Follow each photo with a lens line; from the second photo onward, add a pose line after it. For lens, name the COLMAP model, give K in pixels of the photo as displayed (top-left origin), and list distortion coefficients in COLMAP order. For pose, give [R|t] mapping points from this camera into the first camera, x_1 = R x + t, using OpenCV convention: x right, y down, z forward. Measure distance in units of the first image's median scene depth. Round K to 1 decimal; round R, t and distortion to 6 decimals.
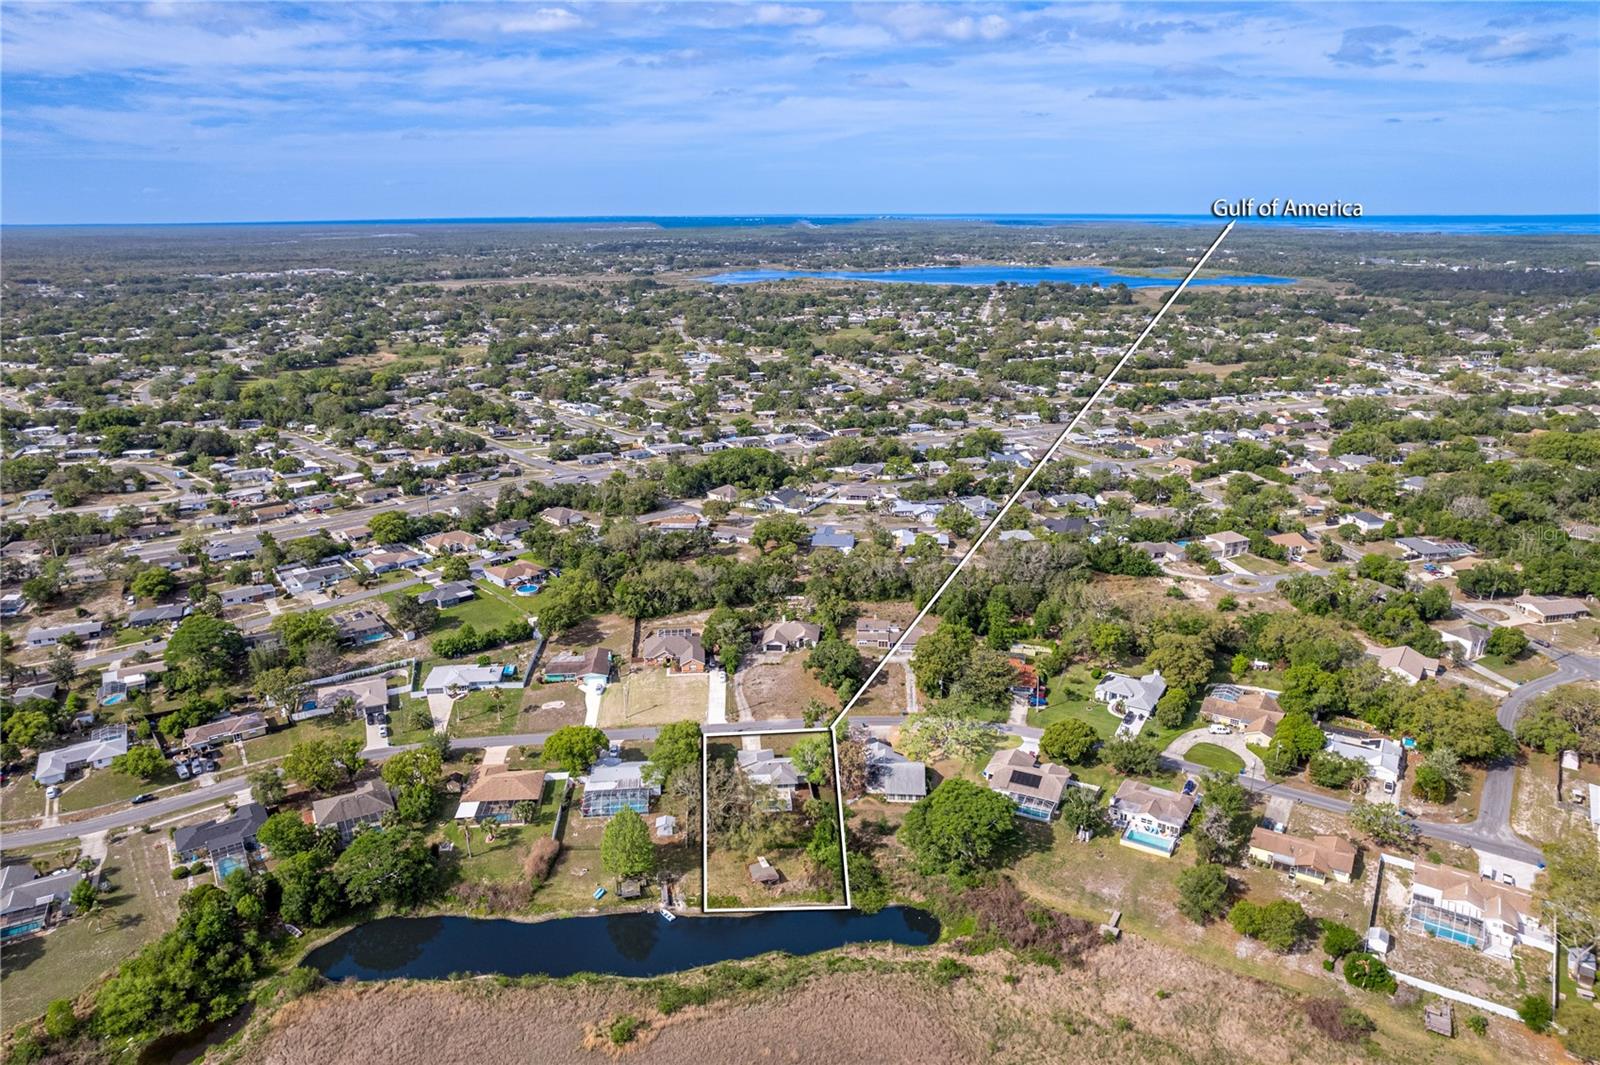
lens RADIAL K [[1054.5, 0, 798.4], [0, 1054.5, 539.9], [0, 0, 1]] dist [-0.069972, 0.060207]
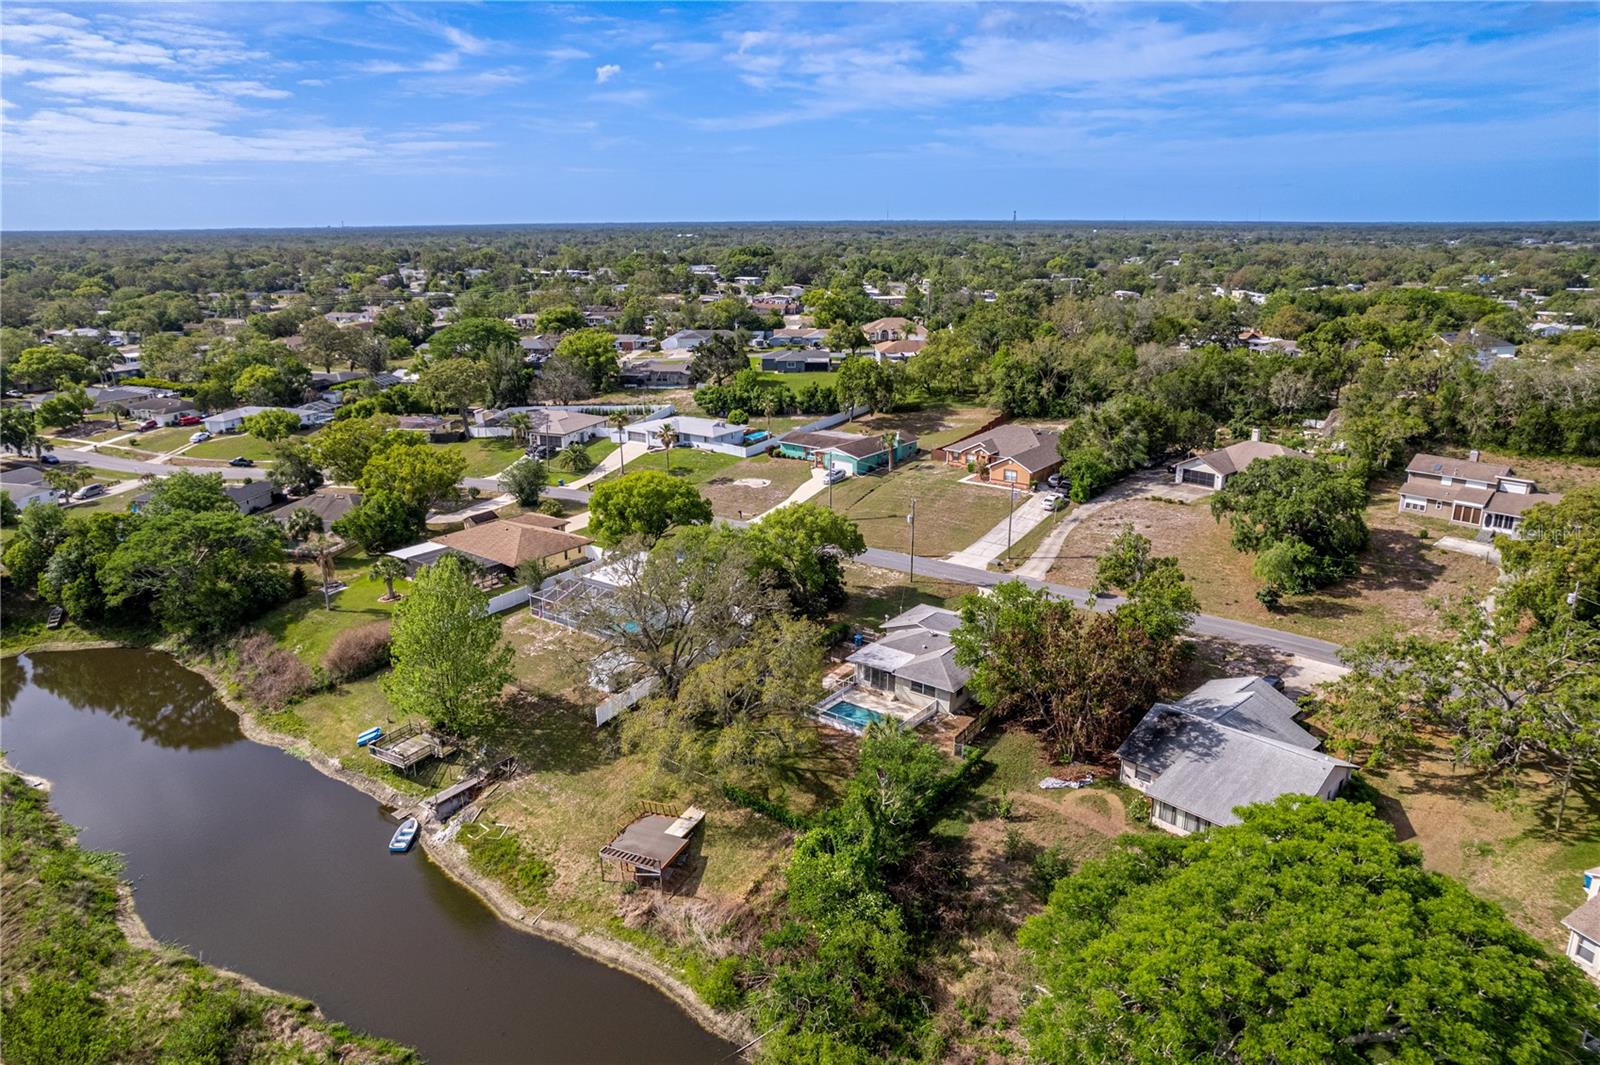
lens RADIAL K [[1054.5, 0, 798.4], [0, 1054.5, 539.9], [0, 0, 1]] dist [-0.069972, 0.060207]
pose [[0.730952, 0.200884, -0.652193, 0.164191], [-0.204754, 0.976220, 0.071207, 0.142959], [0.650988, 0.081490, 0.754701, 0.592627]]
